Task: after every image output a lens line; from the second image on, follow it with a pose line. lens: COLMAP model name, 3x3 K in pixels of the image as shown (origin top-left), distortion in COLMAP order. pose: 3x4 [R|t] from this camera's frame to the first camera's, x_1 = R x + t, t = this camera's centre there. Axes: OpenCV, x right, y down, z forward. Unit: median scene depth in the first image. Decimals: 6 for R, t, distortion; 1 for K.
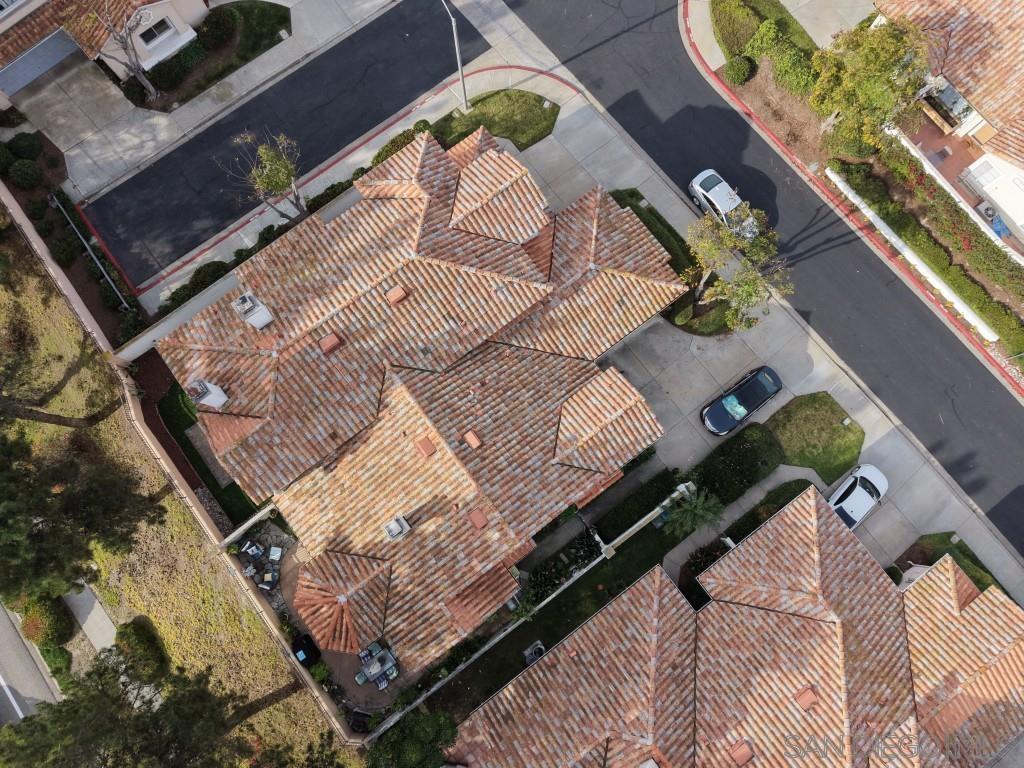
lens RADIAL K [[685.8, 0, 513.5], [0, 685.8, 385.6], [0, 0, 1]] dist [0.036038, -0.036067]
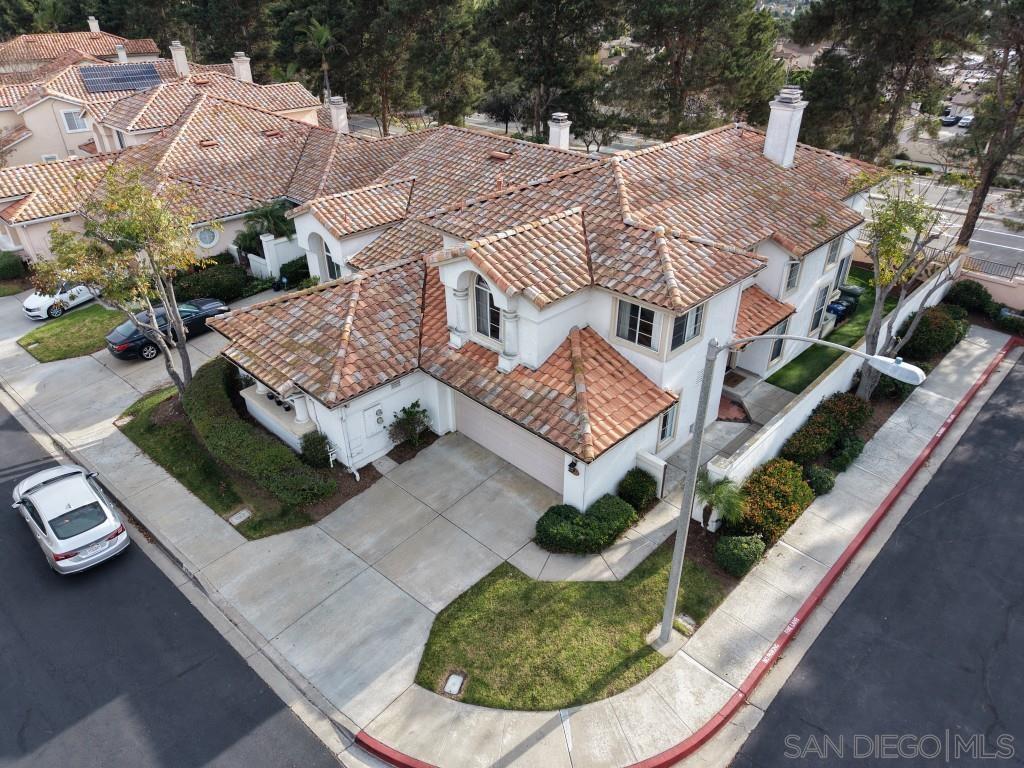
lens RADIAL K [[685.8, 0, 513.6], [0, 685.8, 383.7], [0, 0, 1]] dist [0.036038, -0.036067]
pose [[-0.989409, 0.085033, -0.117637, 0.056316], [-0.140110, -0.347731, 0.927067, -0.842703], [0.037925, 0.933730, 0.355962, 0.889927]]
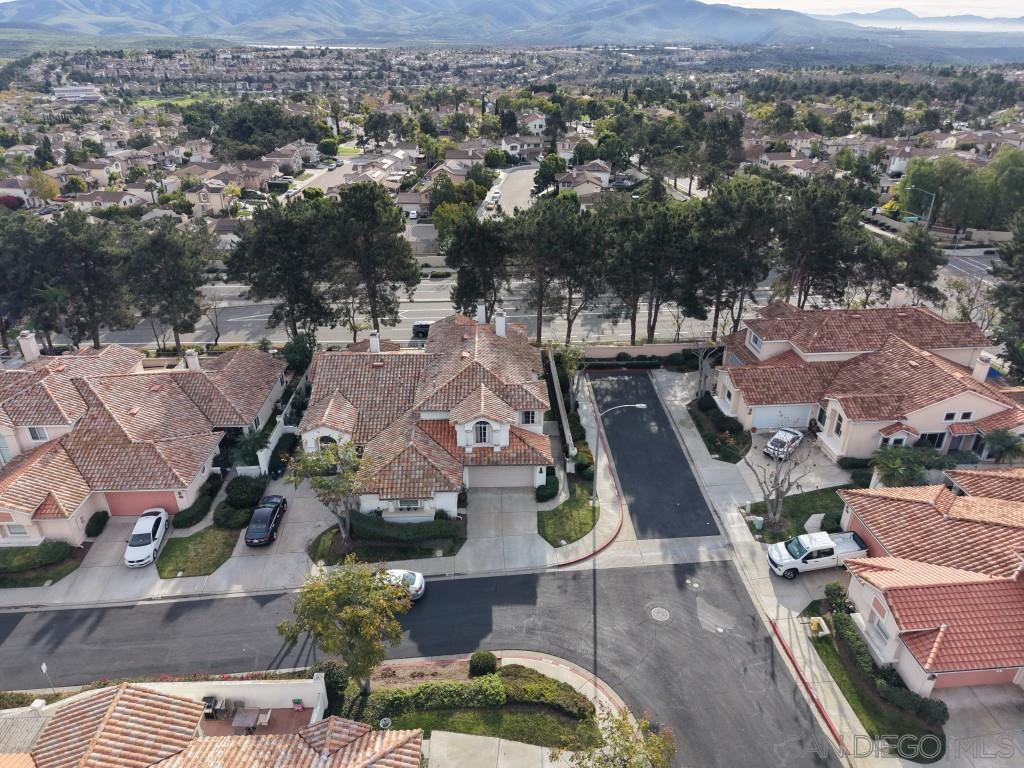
lens RADIAL K [[685.8, 0, 514.8], [0, 685.8, 380.9], [0, 0, 1]] dist [0.036038, -0.036067]
pose [[-0.577509, 0.378545, -0.723317, 0.995318], [-0.801992, -0.097432, 0.589335, -1.204609], [0.152615, 0.920441, 0.359858, 0.408118]]
